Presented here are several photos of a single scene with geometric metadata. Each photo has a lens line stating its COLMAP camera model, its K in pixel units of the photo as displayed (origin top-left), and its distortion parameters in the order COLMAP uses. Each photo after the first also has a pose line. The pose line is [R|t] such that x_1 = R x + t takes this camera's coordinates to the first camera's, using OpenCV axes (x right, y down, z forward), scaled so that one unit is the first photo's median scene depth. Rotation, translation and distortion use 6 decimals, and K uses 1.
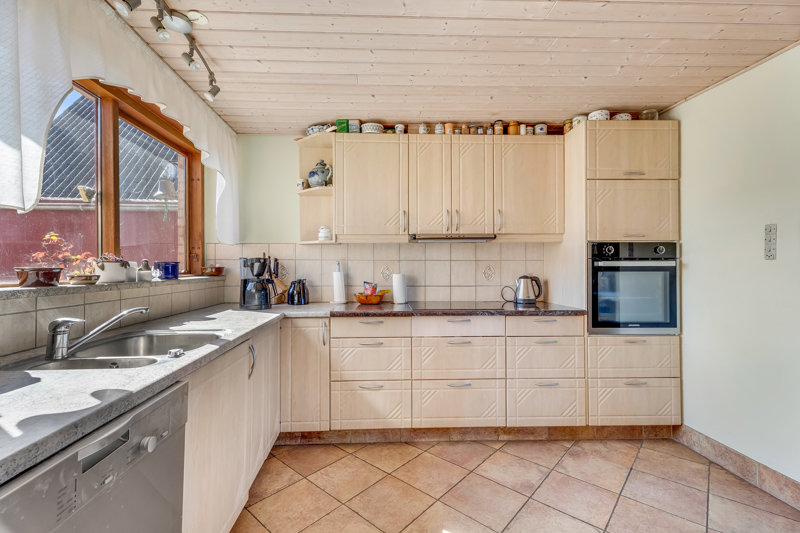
lens RADIAL K [[348.0, 0, 396.1], [0, 348.0, 264.6], [0, 0, 1]] dist [0.016280, 0.000139]
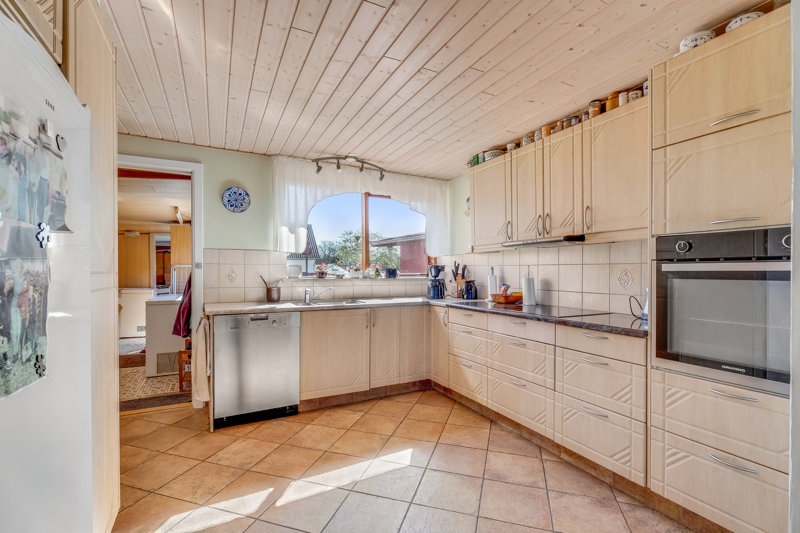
lens RADIAL K [[348.0, 0, 396.0], [0, 348.0, 271.1], [0, 0, 1]] dist [0.016280, 0.000139]
pose [[0.430206, 0.001362, -0.902729, 0.973281], [0.006060, 0.999972, 0.004397, -0.001295], [0.902710, -0.007362, 0.430186, 0.211231]]
